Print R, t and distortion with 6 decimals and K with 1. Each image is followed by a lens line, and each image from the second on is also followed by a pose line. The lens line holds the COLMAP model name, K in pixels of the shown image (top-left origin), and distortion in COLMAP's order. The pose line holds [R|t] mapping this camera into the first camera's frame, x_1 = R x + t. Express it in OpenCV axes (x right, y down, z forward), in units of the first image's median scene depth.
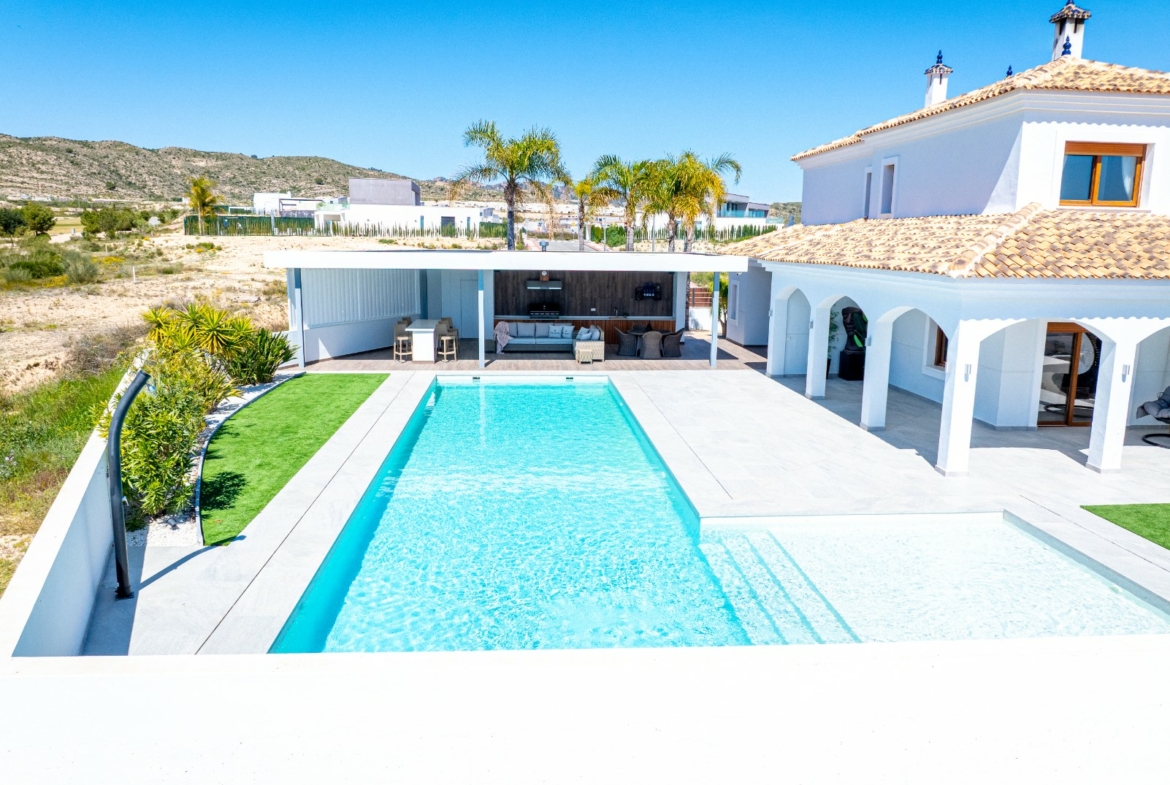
lens RADIAL K [[827.3, 0, 586.2], [0, 827.3, 395.2], [0, 0, 1]] dist [-0.037746, 0.003053]
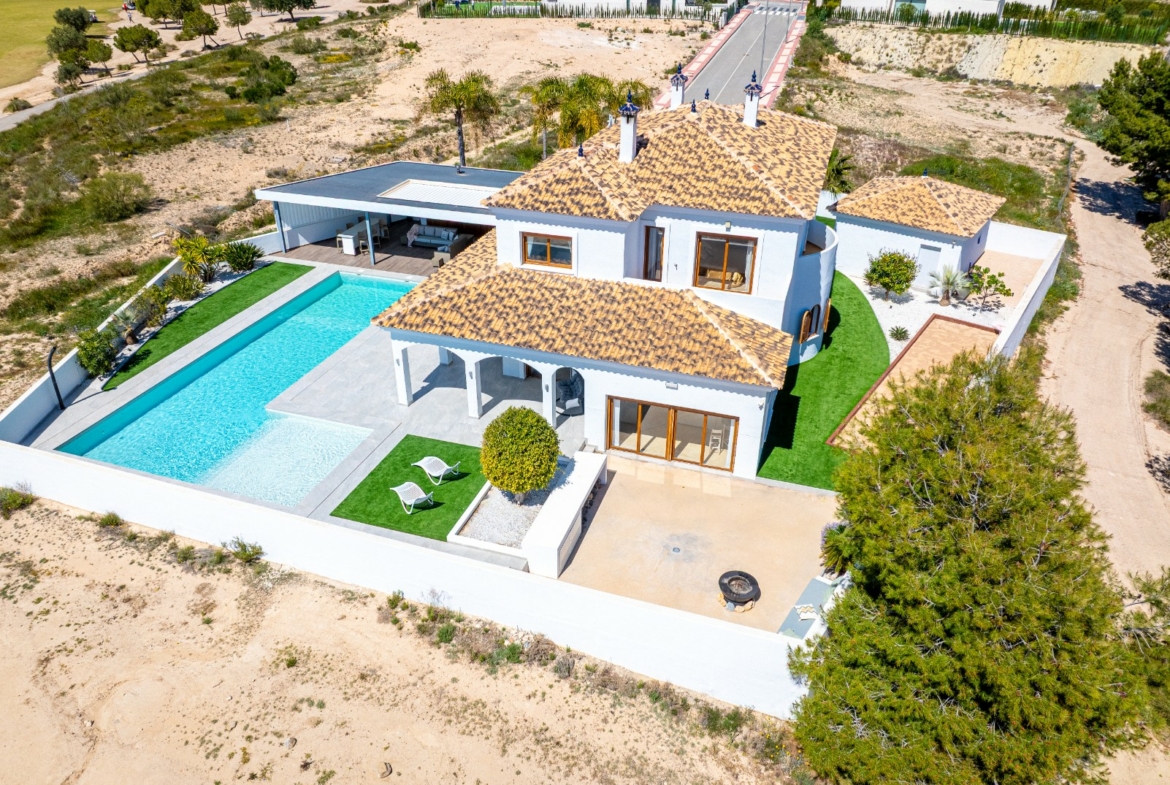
lens RADIAL K [[827.3, 0, 586.2], [0, 827.3, 395.2], [0, 0, 1]] dist [-0.037746, 0.003053]
pose [[0.923188, 0.187145, -0.335708, 1.262170], [-0.068113, 0.939286, 0.336308, -0.537345], [0.378264, -0.287609, 0.879885, -0.559401]]
